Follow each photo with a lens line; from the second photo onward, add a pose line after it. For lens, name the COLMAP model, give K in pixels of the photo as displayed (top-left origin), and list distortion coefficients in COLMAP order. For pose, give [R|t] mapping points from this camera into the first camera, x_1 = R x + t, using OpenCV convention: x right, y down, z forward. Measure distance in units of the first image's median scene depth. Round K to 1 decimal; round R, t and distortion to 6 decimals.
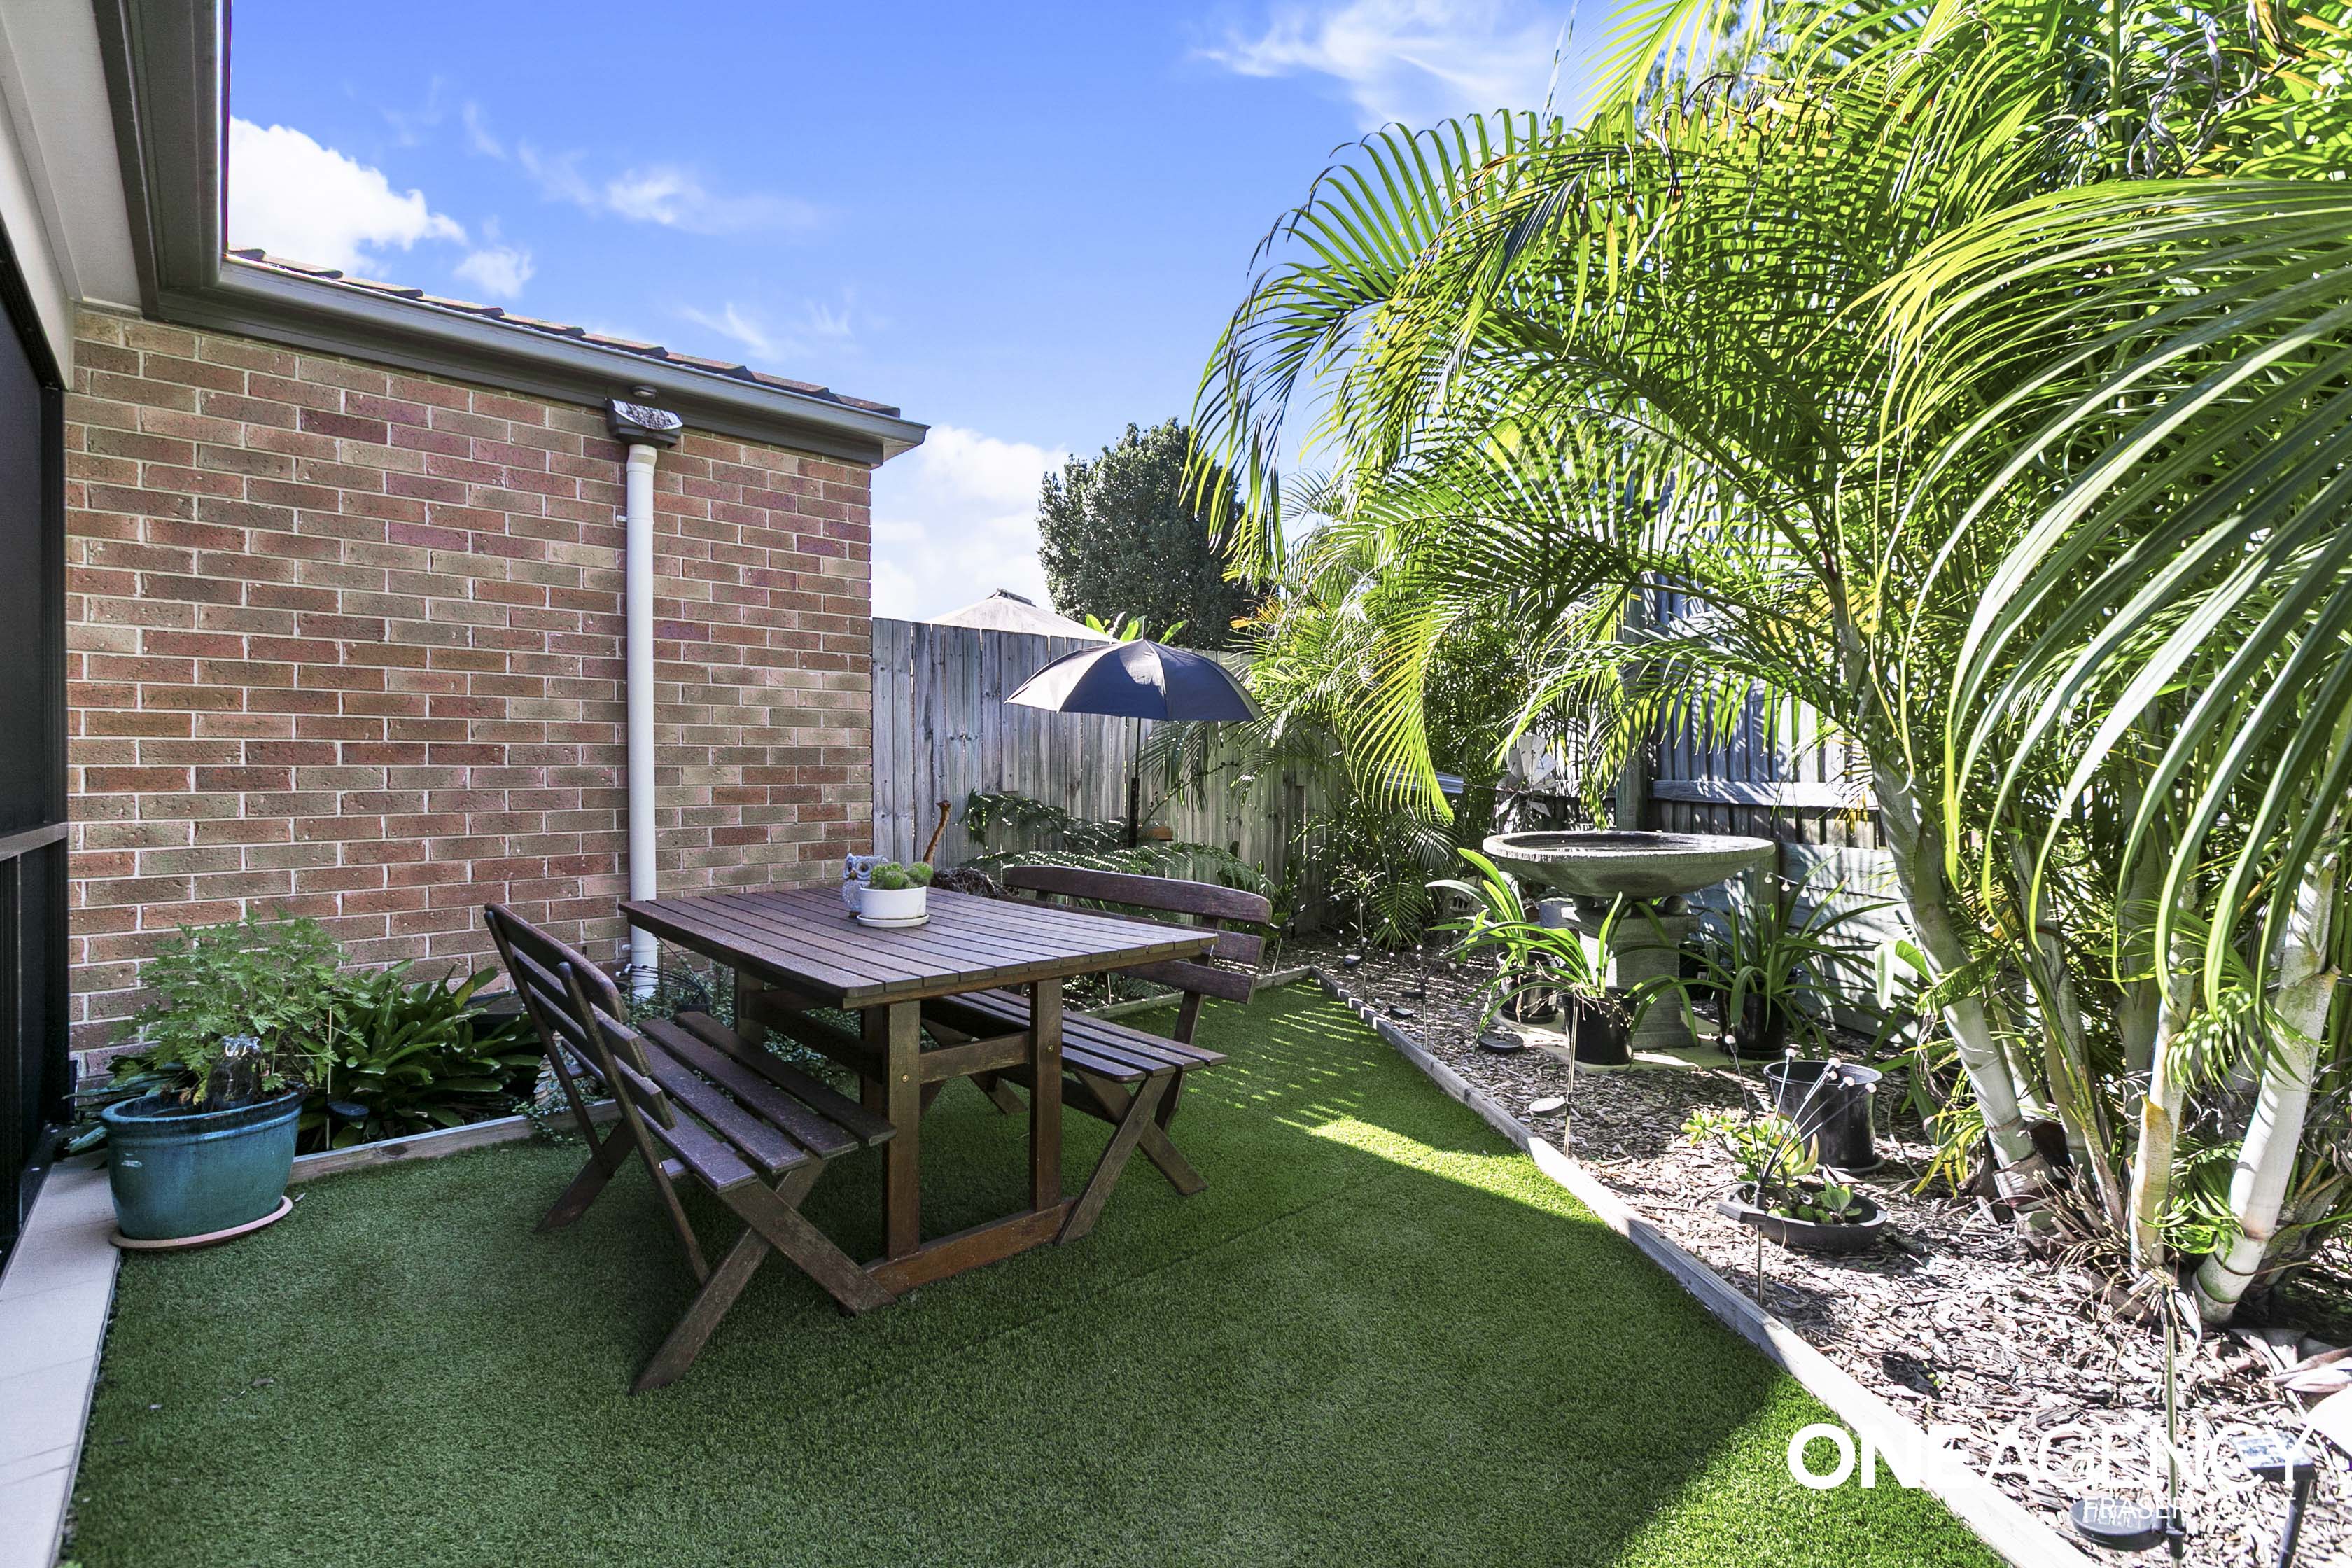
lens RADIAL K [[1073.1, 0, 1192.8], [0, 1073.1, 785.6], [0, 0, 1]] dist [-0.001817, 0.001799]
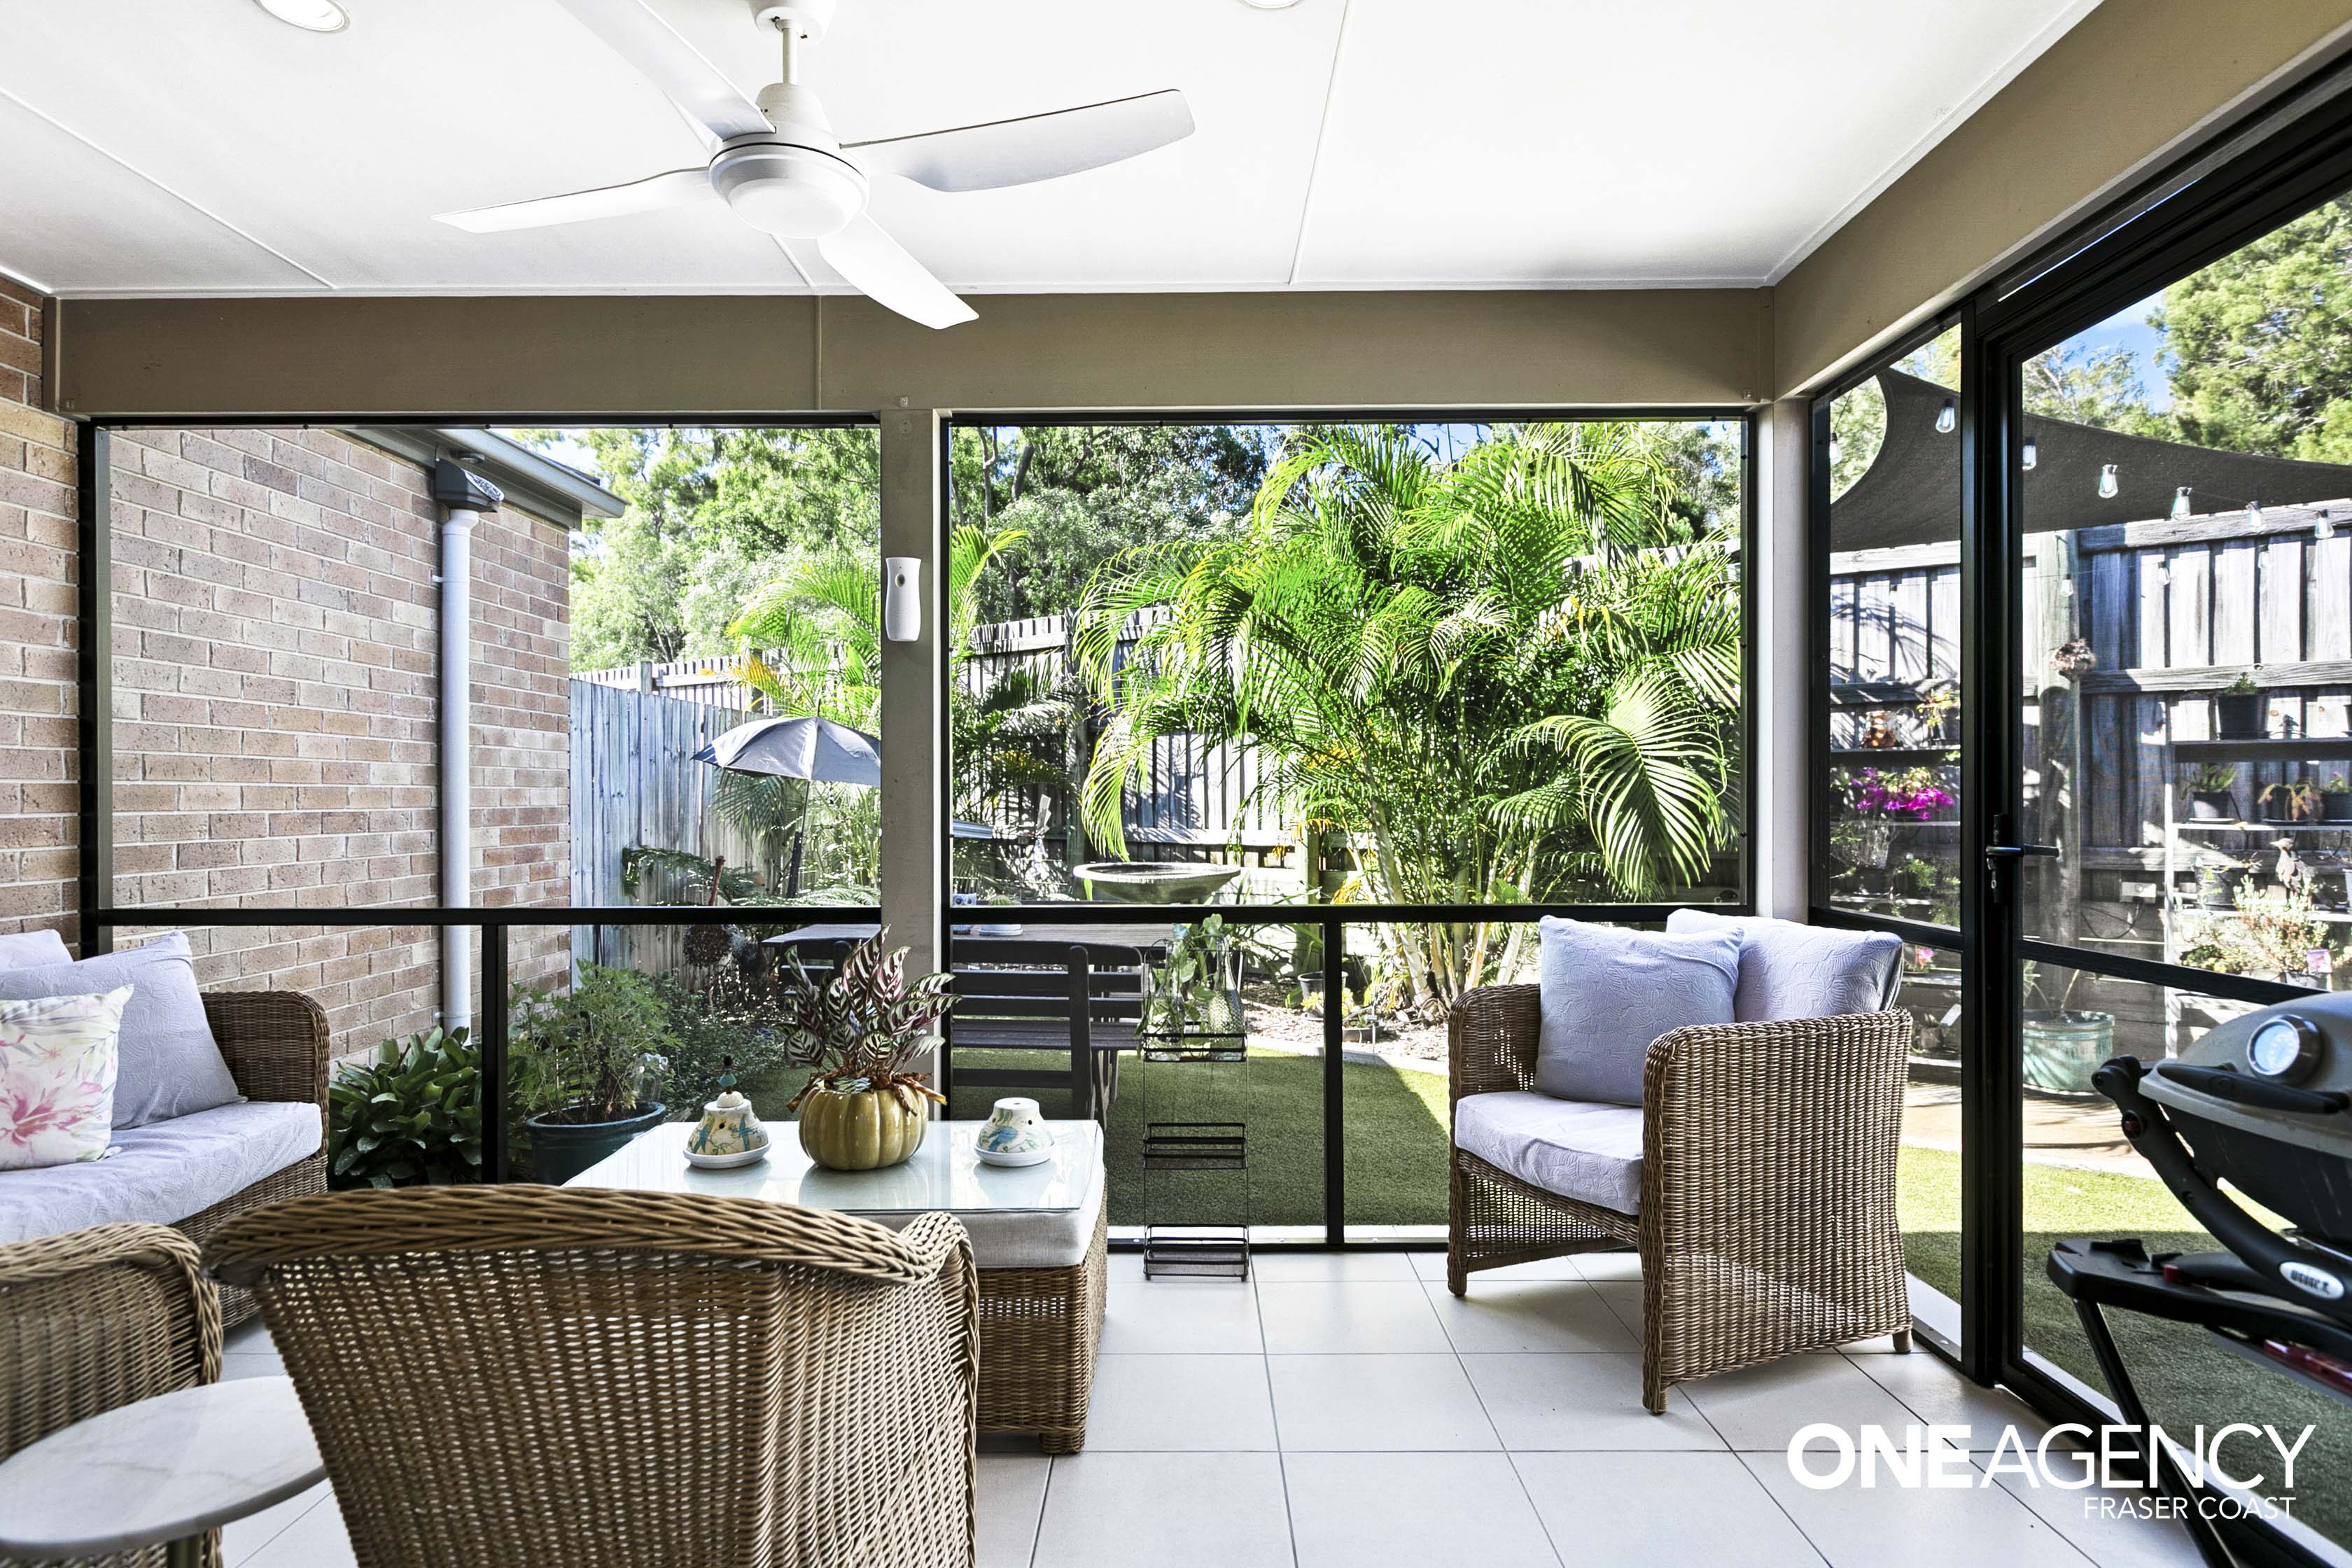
lens RADIAL K [[1258.3, 0, 1172.5], [0, 1258.3, 790.3], [0, 0, 1]] dist [0.005608, 0.000801]
pose [[0.709787, 0.009779, 0.704349, -0.821589], [0.004168, 0.999828, -0.018081, -0.030131], [-0.704404, 0.015770, 0.709624, -0.275408]]
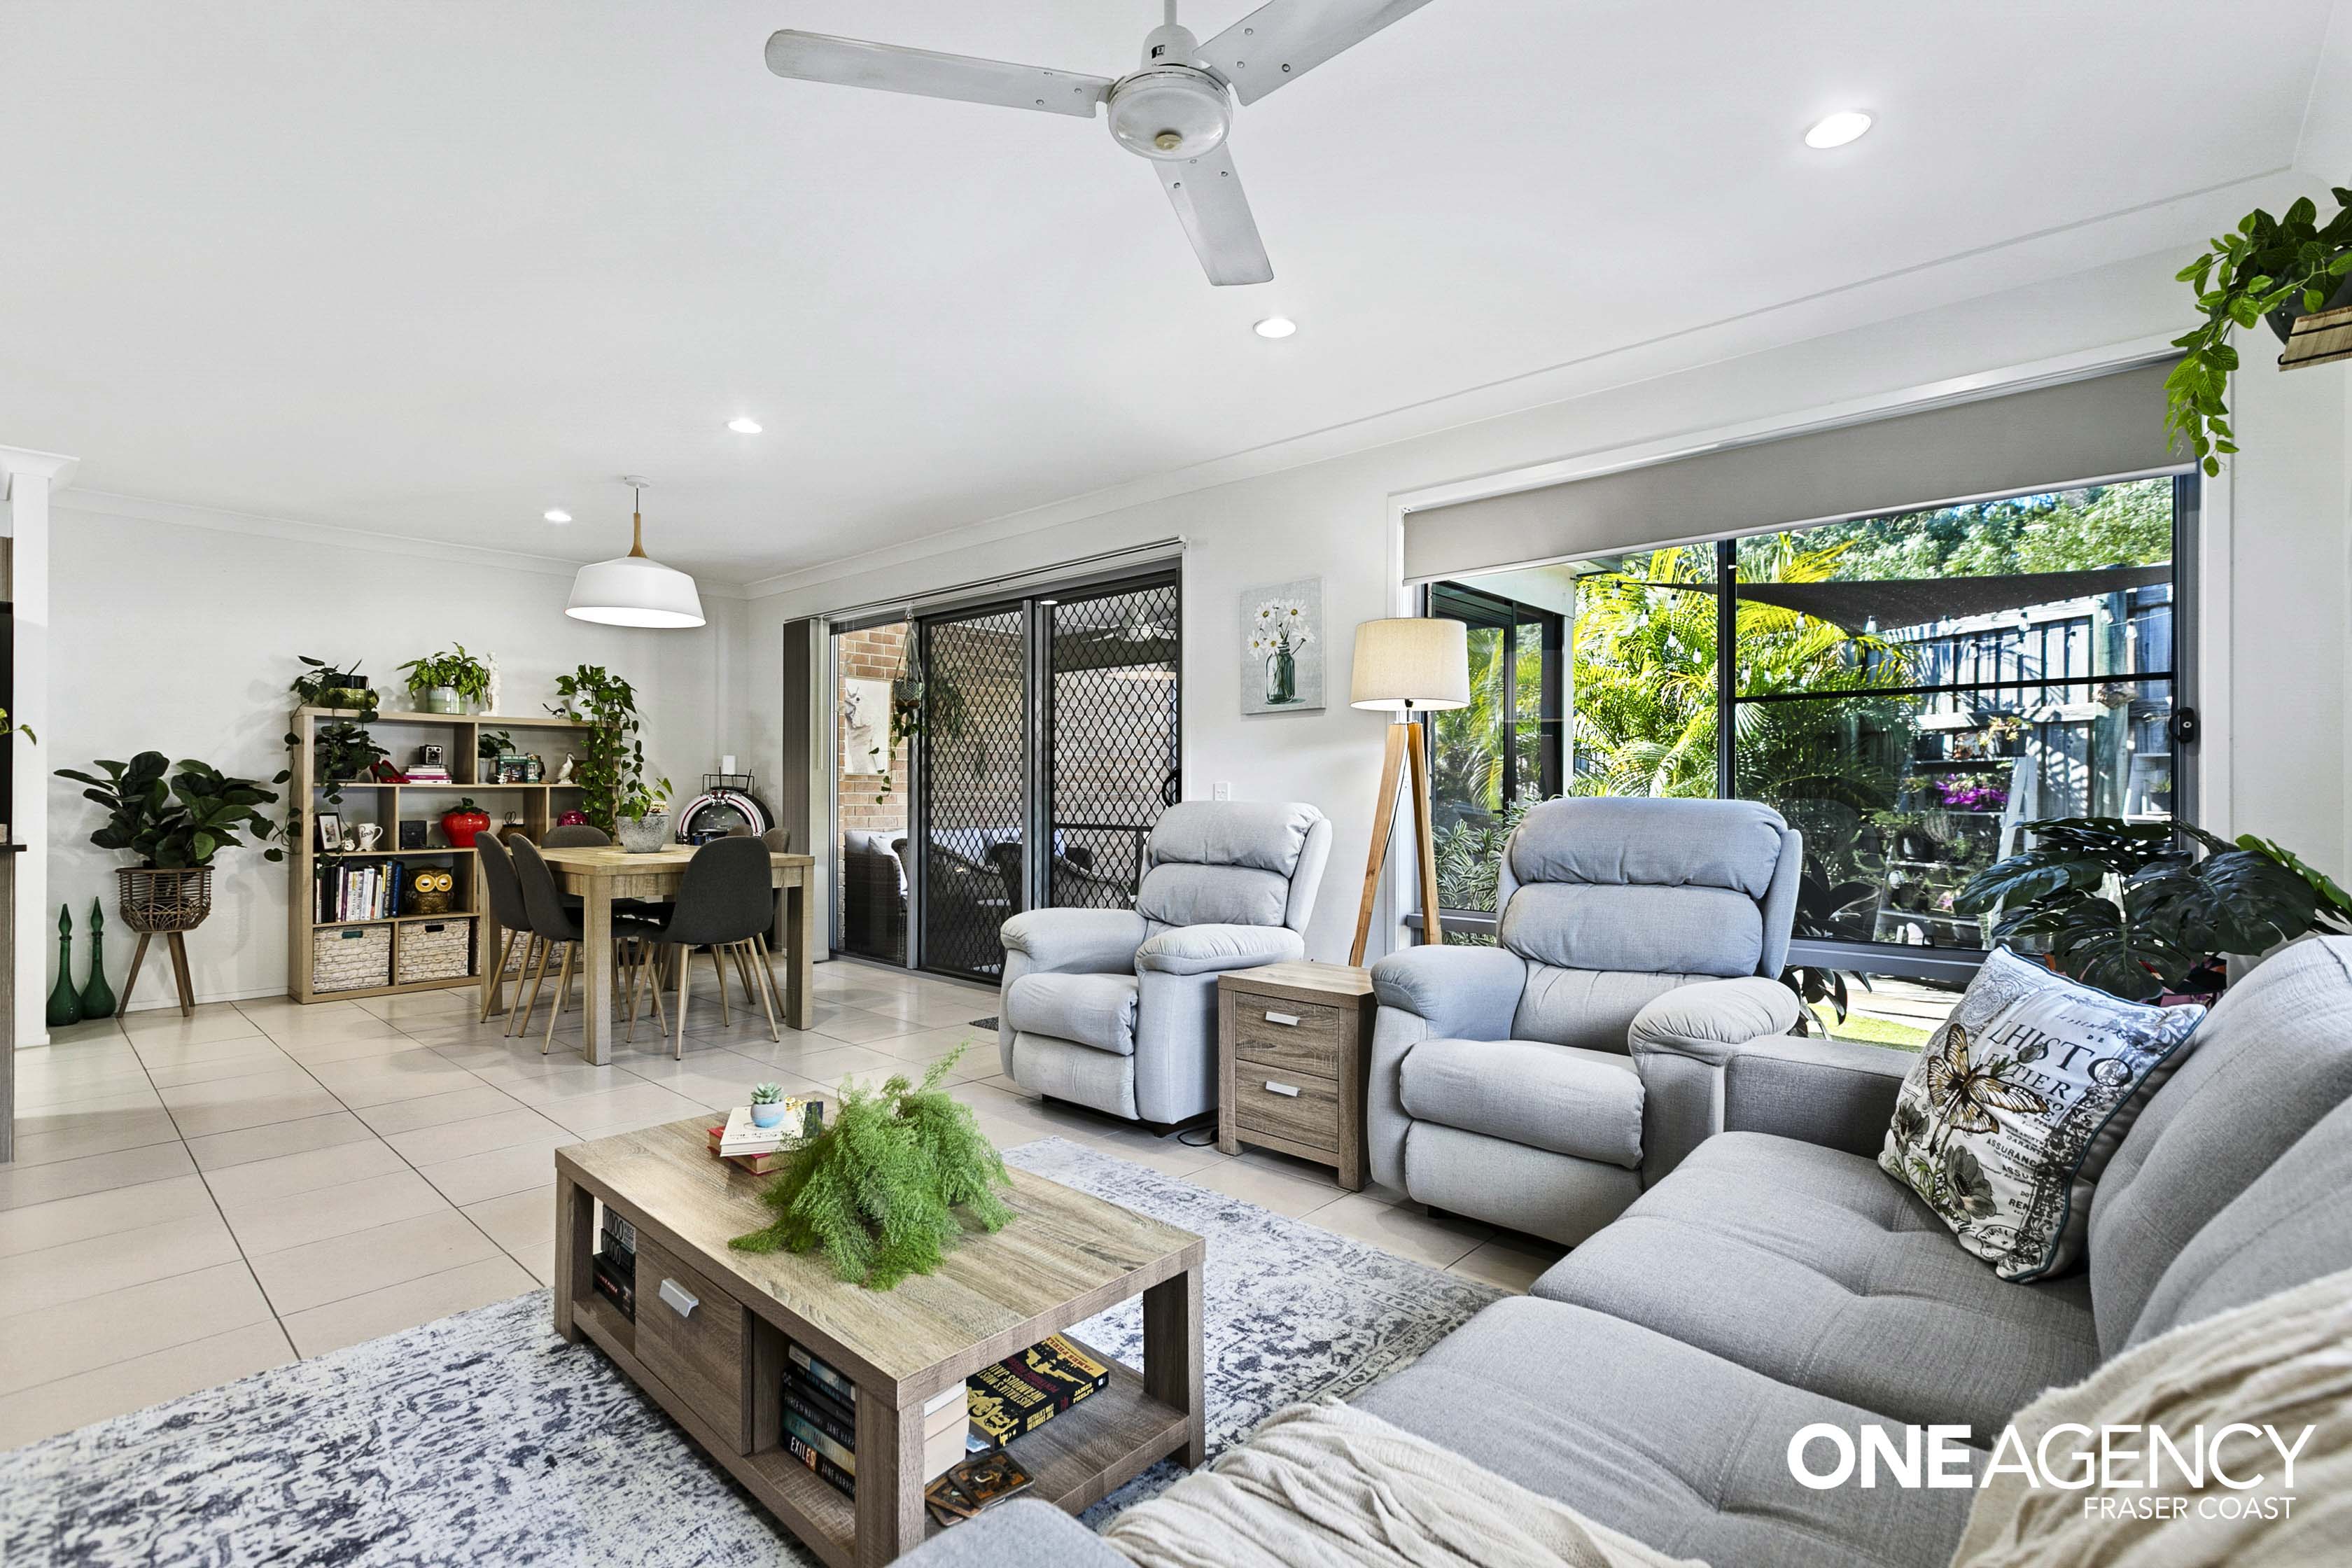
lens RADIAL K [[1073.1, 0, 1177.9], [0, 1073.1, 792.4], [0, 0, 1]] dist [-0.001817, 0.001799]
pose [[0.997571, 0.009817, 0.068966, -0.651827], [-0.009355, 0.999932, -0.007023, -0.020993], [-0.069030, 0.006361, 0.997594, -1.354871]]
